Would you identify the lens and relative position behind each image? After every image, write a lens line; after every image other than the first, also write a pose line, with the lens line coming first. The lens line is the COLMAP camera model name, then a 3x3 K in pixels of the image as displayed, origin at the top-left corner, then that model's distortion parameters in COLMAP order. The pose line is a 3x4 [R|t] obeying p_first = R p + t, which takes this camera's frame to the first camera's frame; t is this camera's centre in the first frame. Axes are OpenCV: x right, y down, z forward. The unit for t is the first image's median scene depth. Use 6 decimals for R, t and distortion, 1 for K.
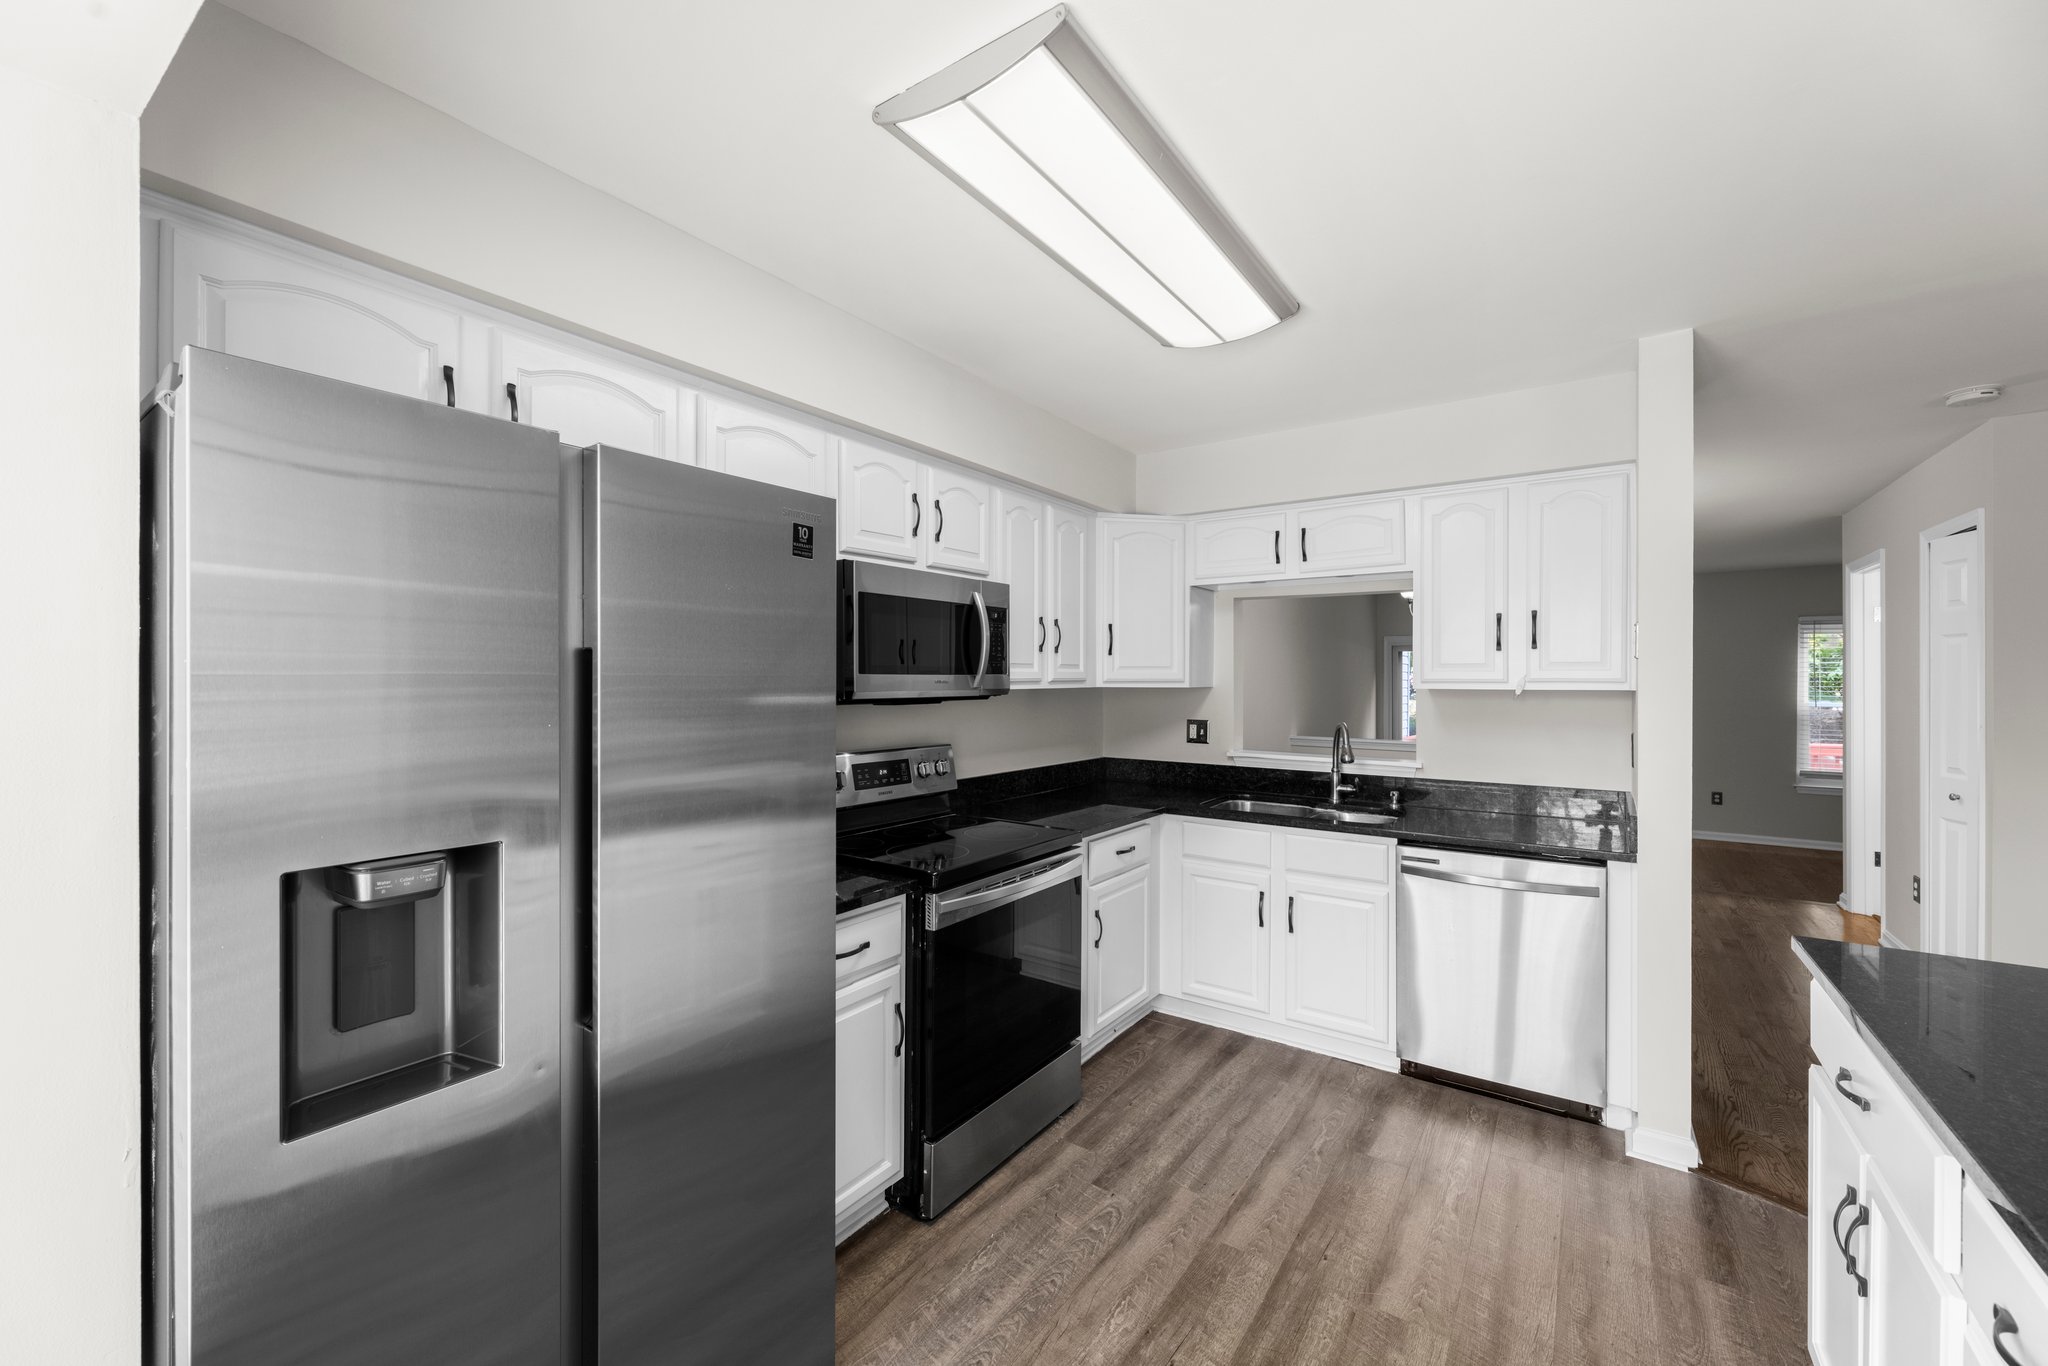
lens RADIAL K [[823.2, 0, 1011.3], [0, 823.2, 679.8], [0, 0, 1]] dist [0.003174, 0.000760]
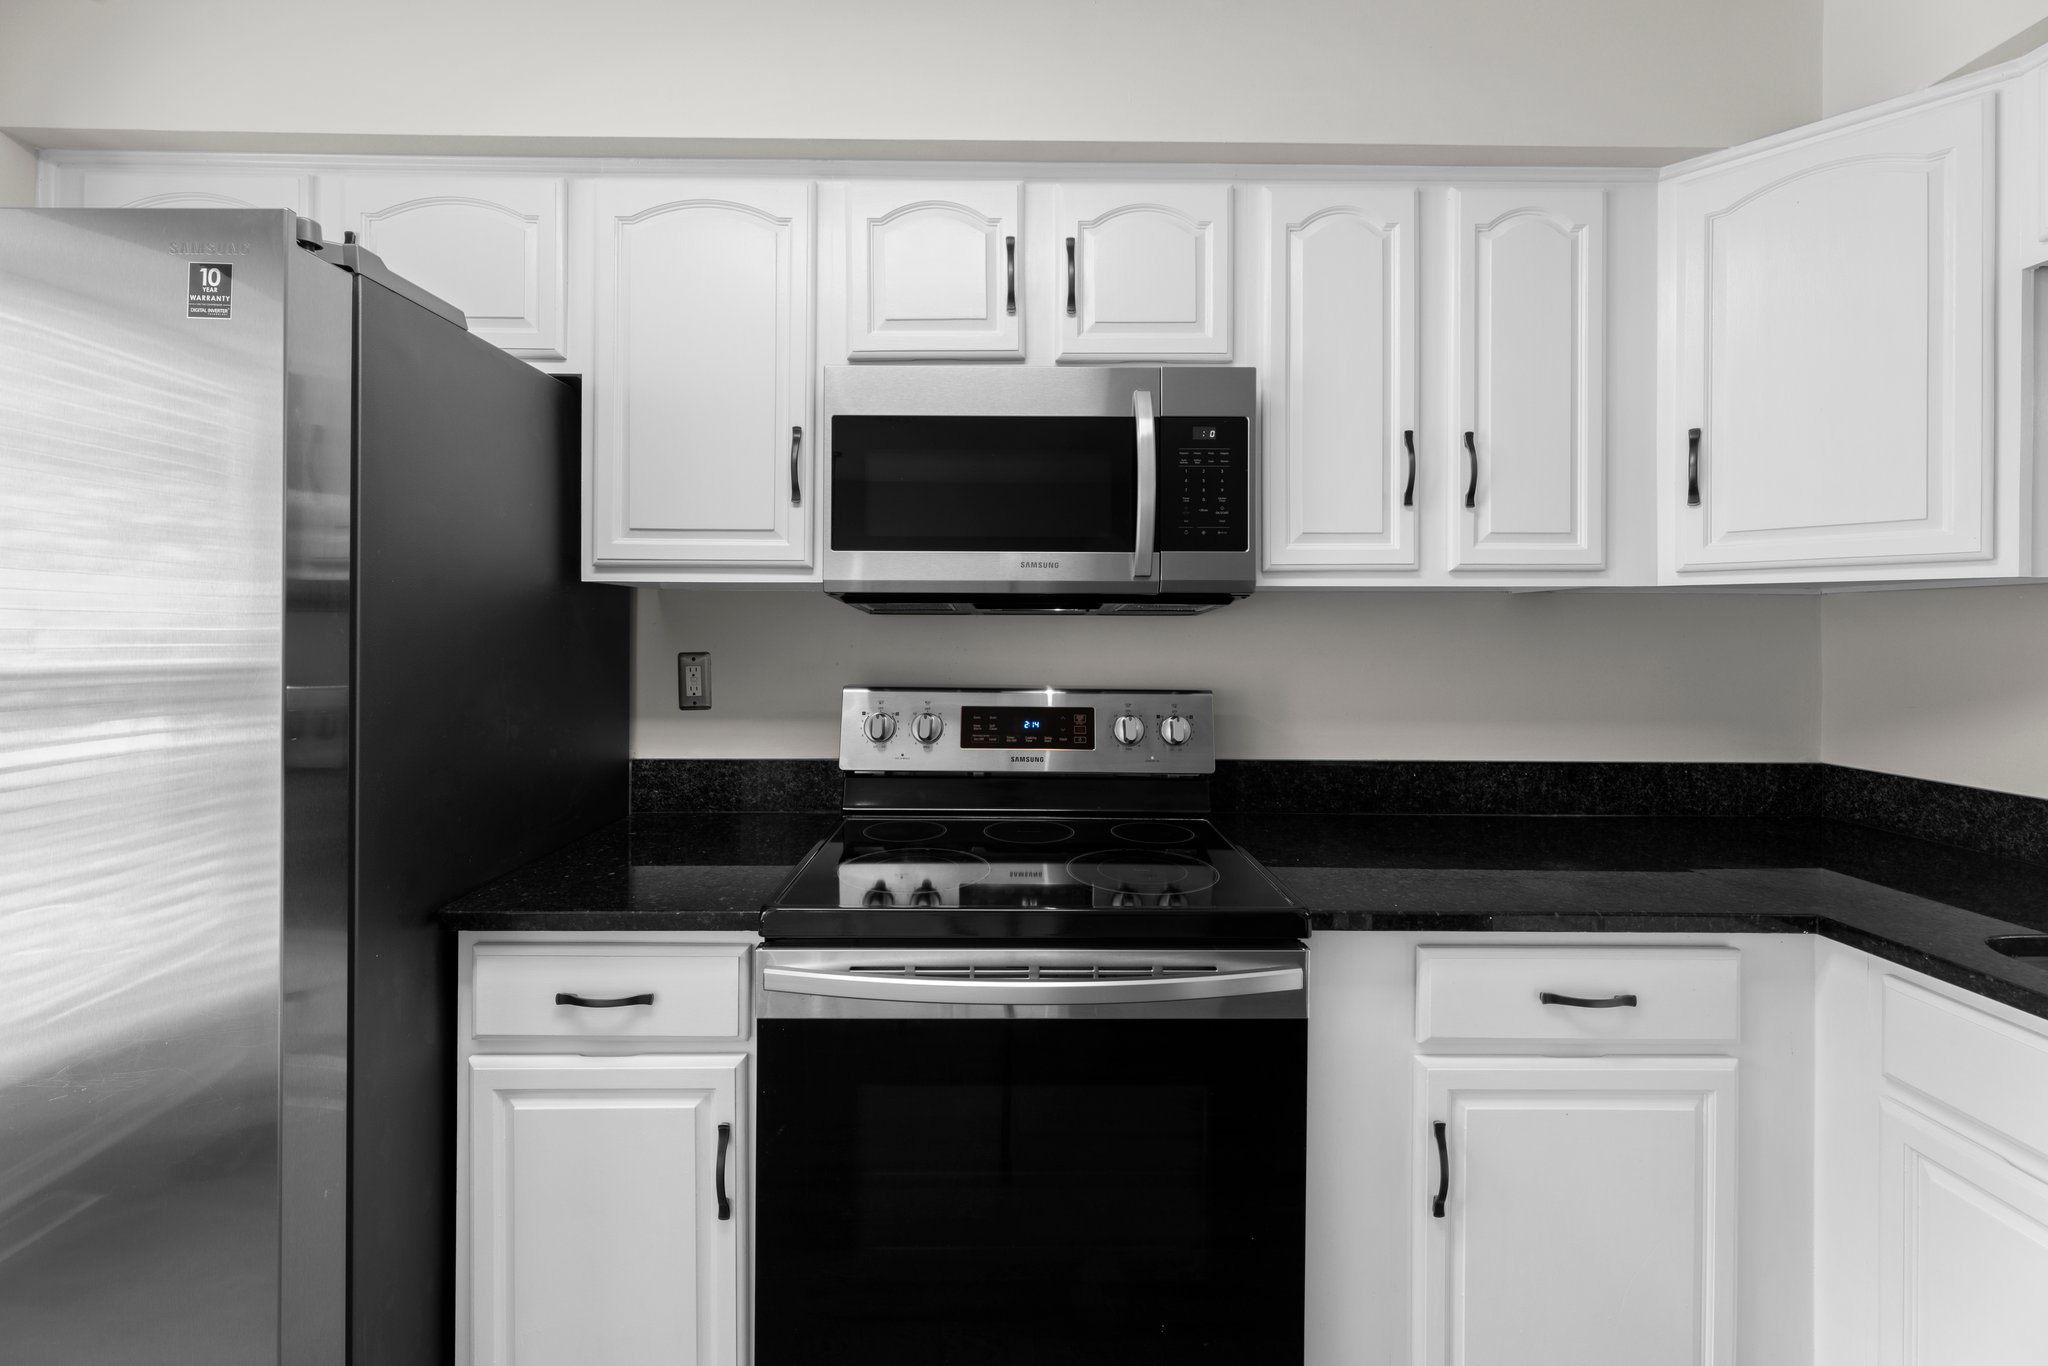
lens RADIAL K [[823.2, 0, 1027.3], [0, 823.2, 634.1], [0, 0, 1]] dist [0.003174, 0.000760]
pose [[0.587455, 0.002884, -0.809251, 0.342861], [-0.003775, 0.999993, 0.000823, 0.046242], [0.809248, 0.002572, 0.587462, 0.660275]]
